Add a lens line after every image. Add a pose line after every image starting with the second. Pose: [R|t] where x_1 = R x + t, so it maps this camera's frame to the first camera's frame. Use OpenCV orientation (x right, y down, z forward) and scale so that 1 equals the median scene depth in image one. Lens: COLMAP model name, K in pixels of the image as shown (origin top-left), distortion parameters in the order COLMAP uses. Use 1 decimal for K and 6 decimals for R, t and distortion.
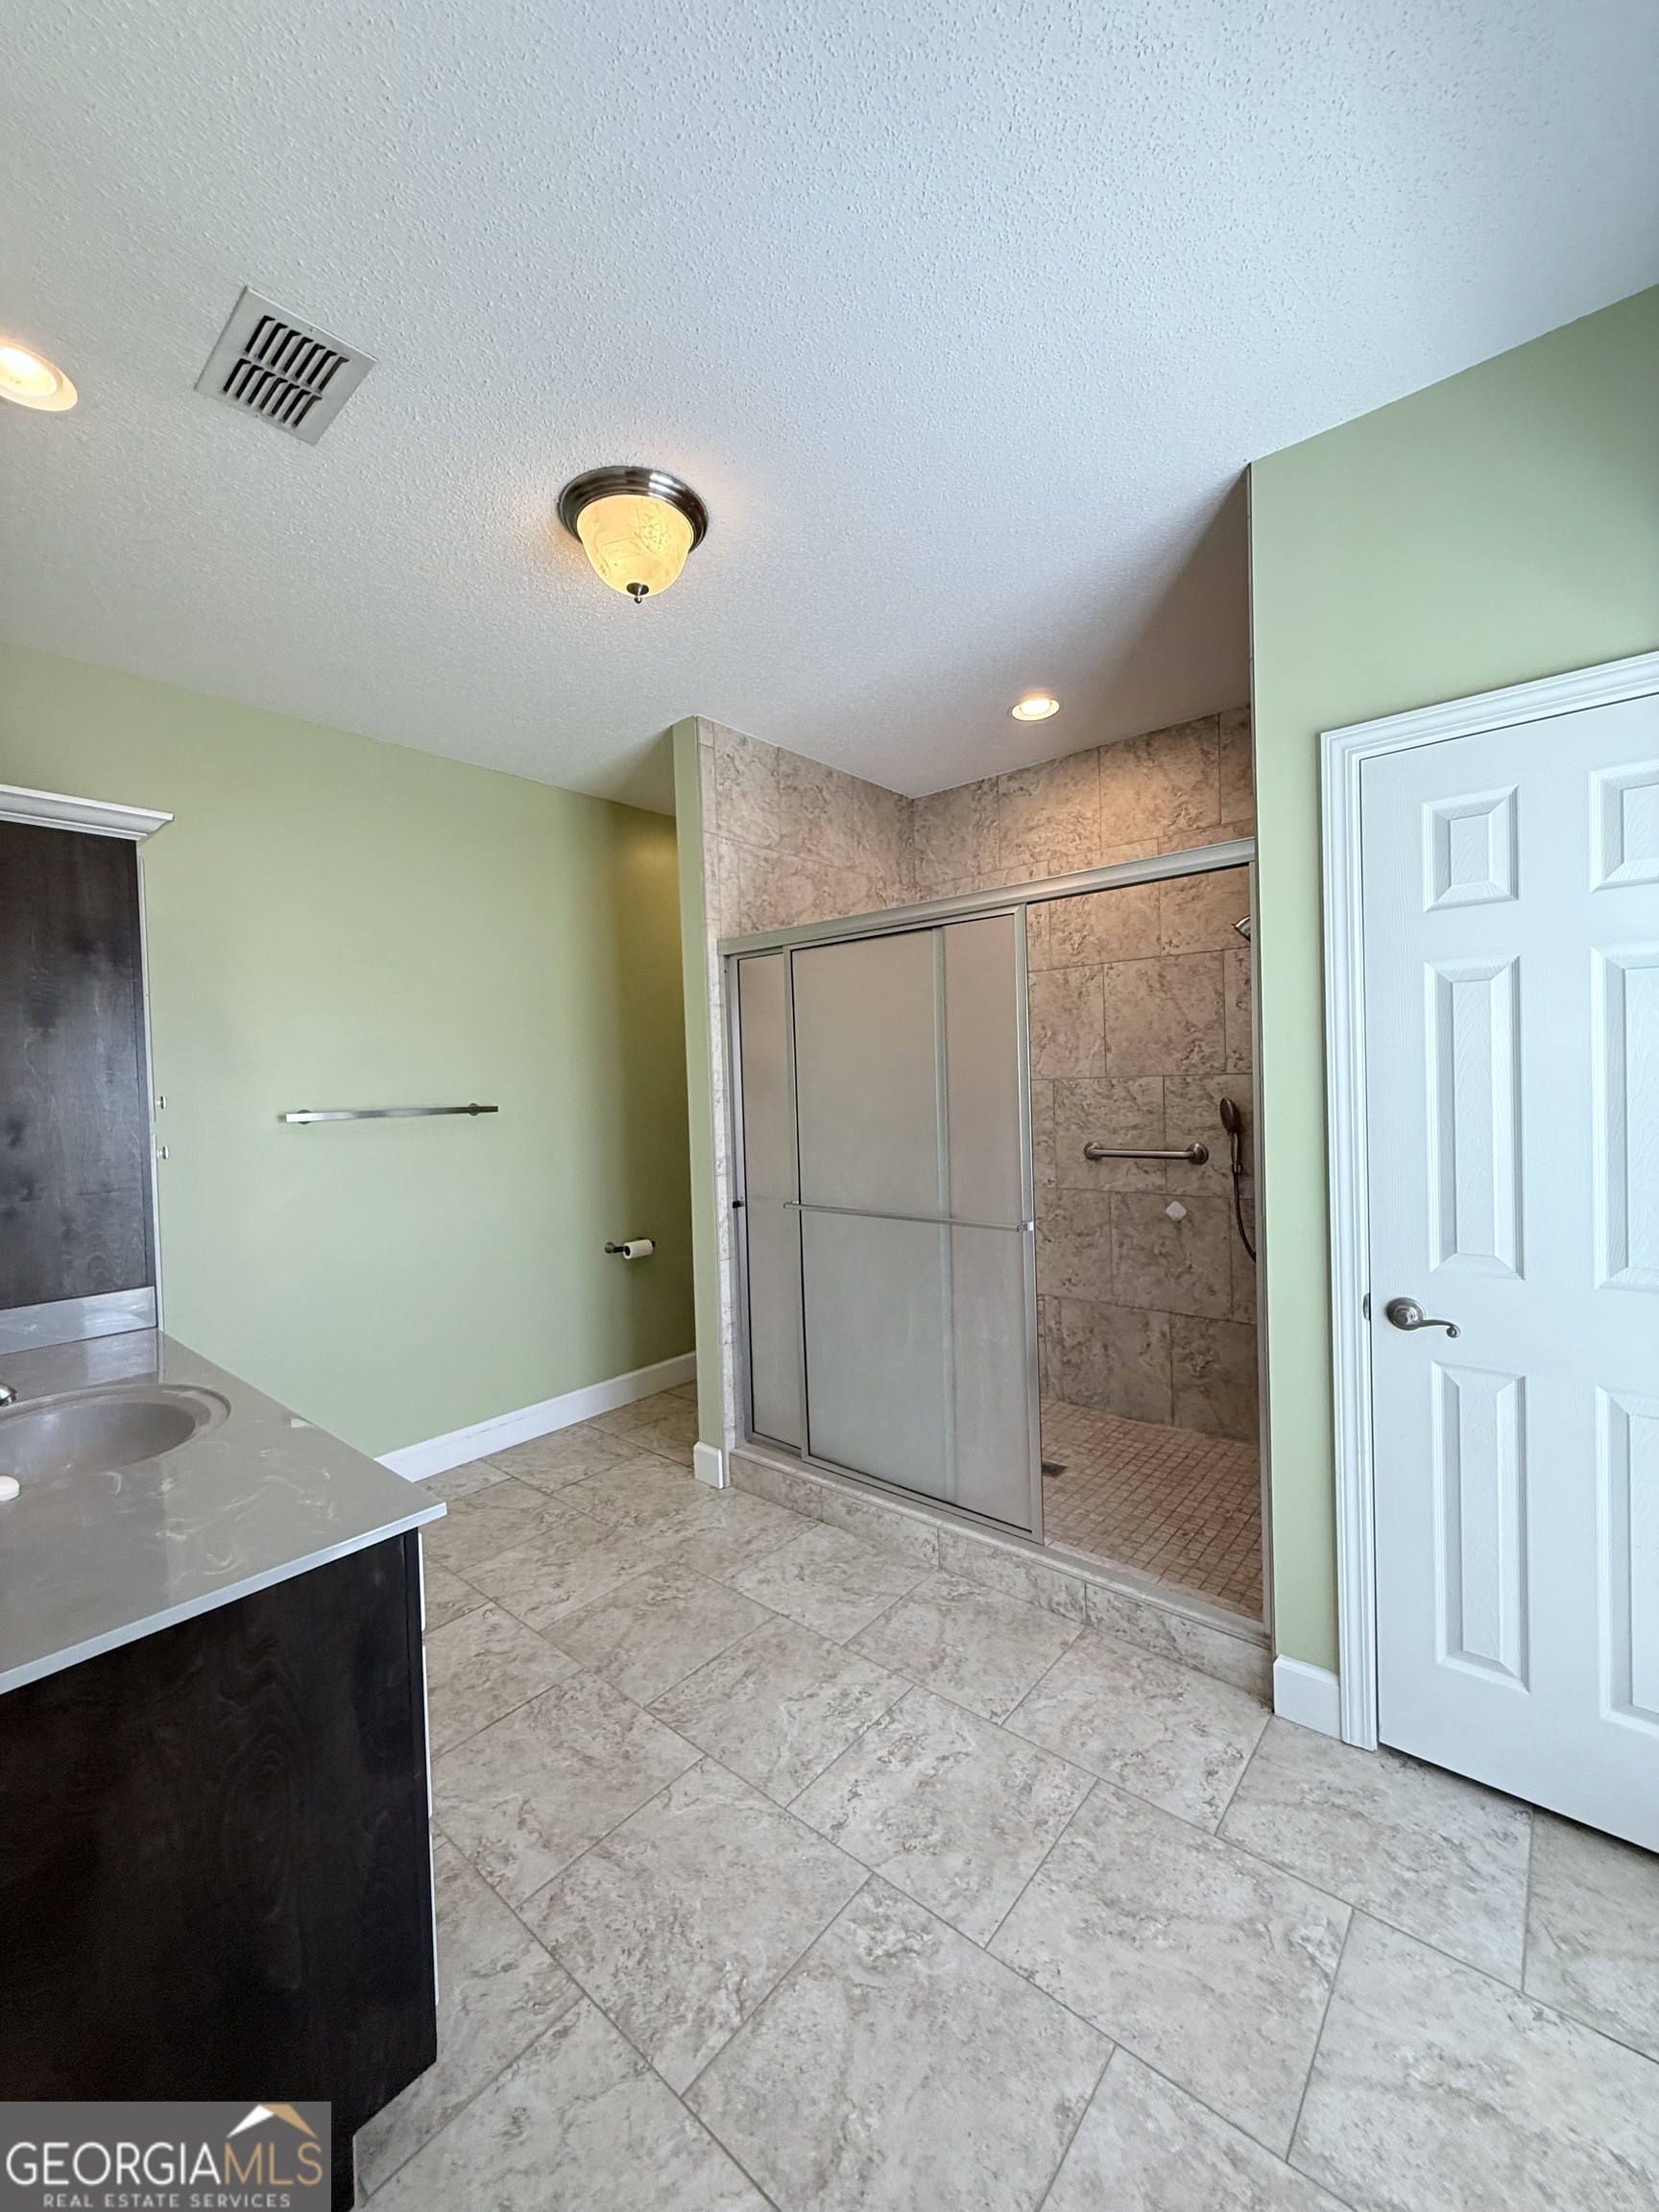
lens RADIAL K [[889.2, 0, 828.2], [0, 889.2, 1099.7], [0, 0, 1]] dist [-0.002978, 0.001055]
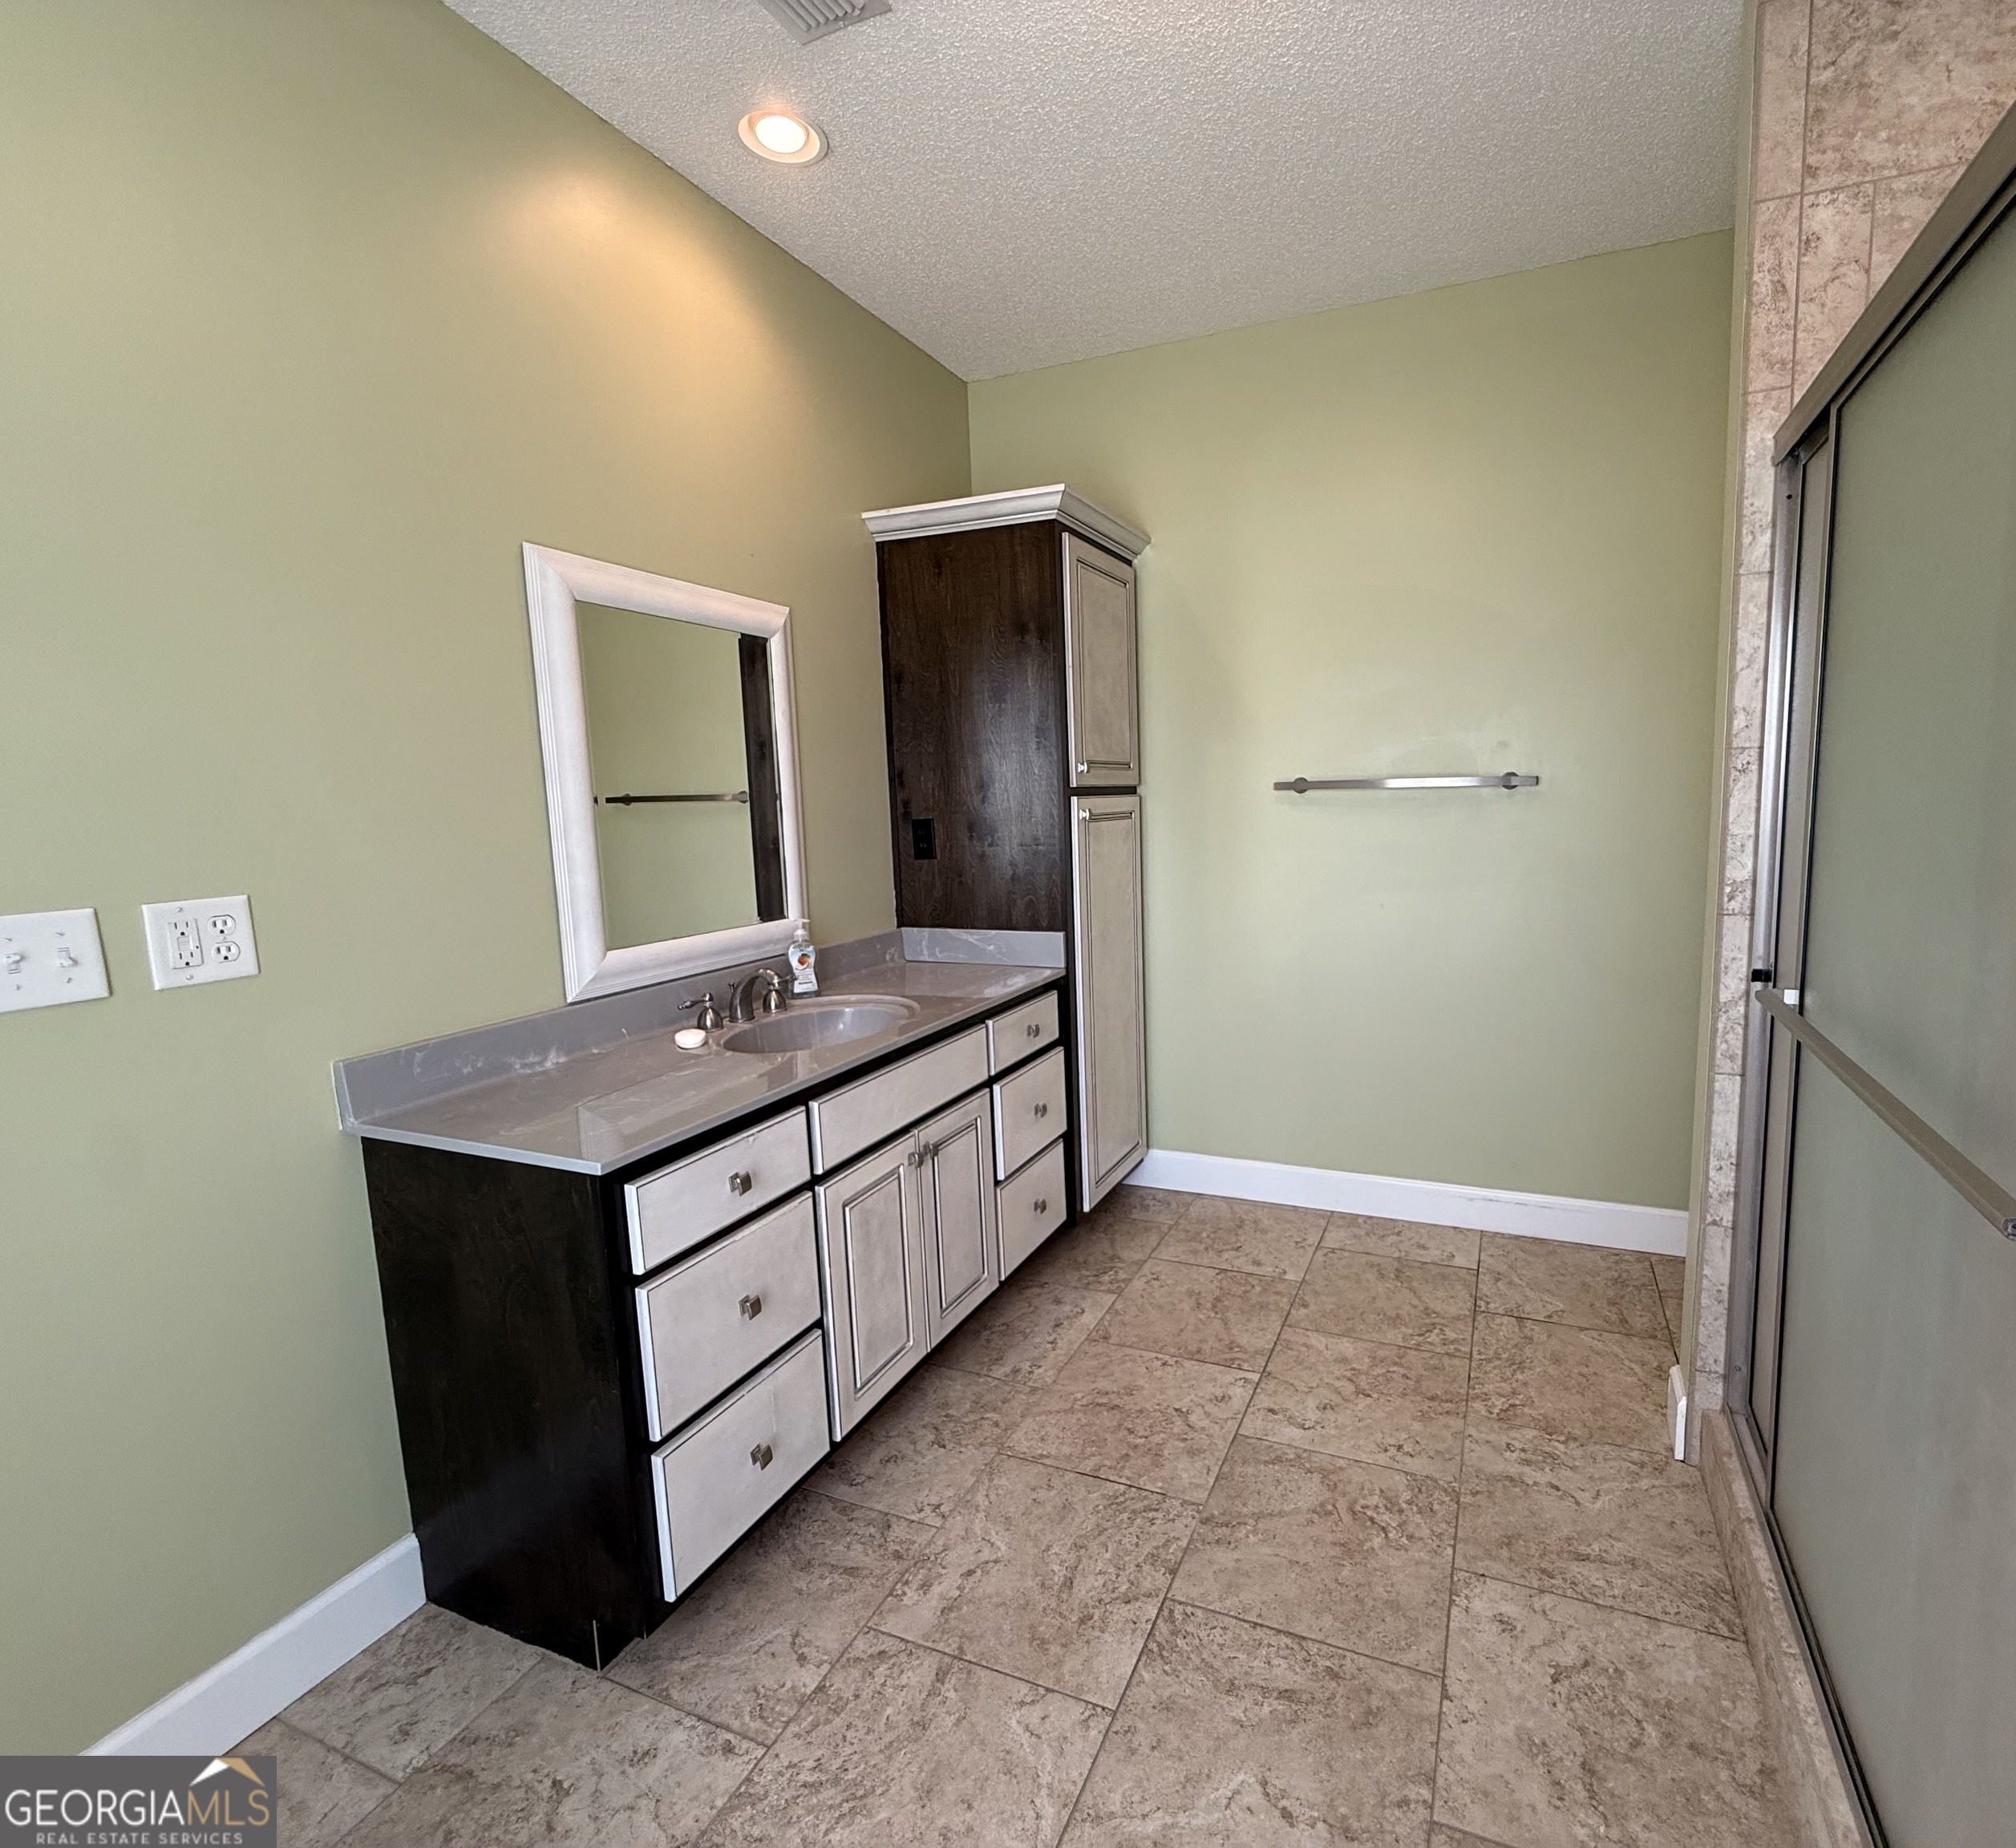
lens RADIAL K [[951.8, 0, 1010.2], [0, 951.8, 920.7], [0, 0, 1]] dist [0.002610, -0.001405]
pose [[0.322575, 0.152906, -0.934112, 0.335691], [-0.005856, 0.987169, 0.159569, 0.002477], [0.946526, -0.046002, 0.319332, 0.539691]]
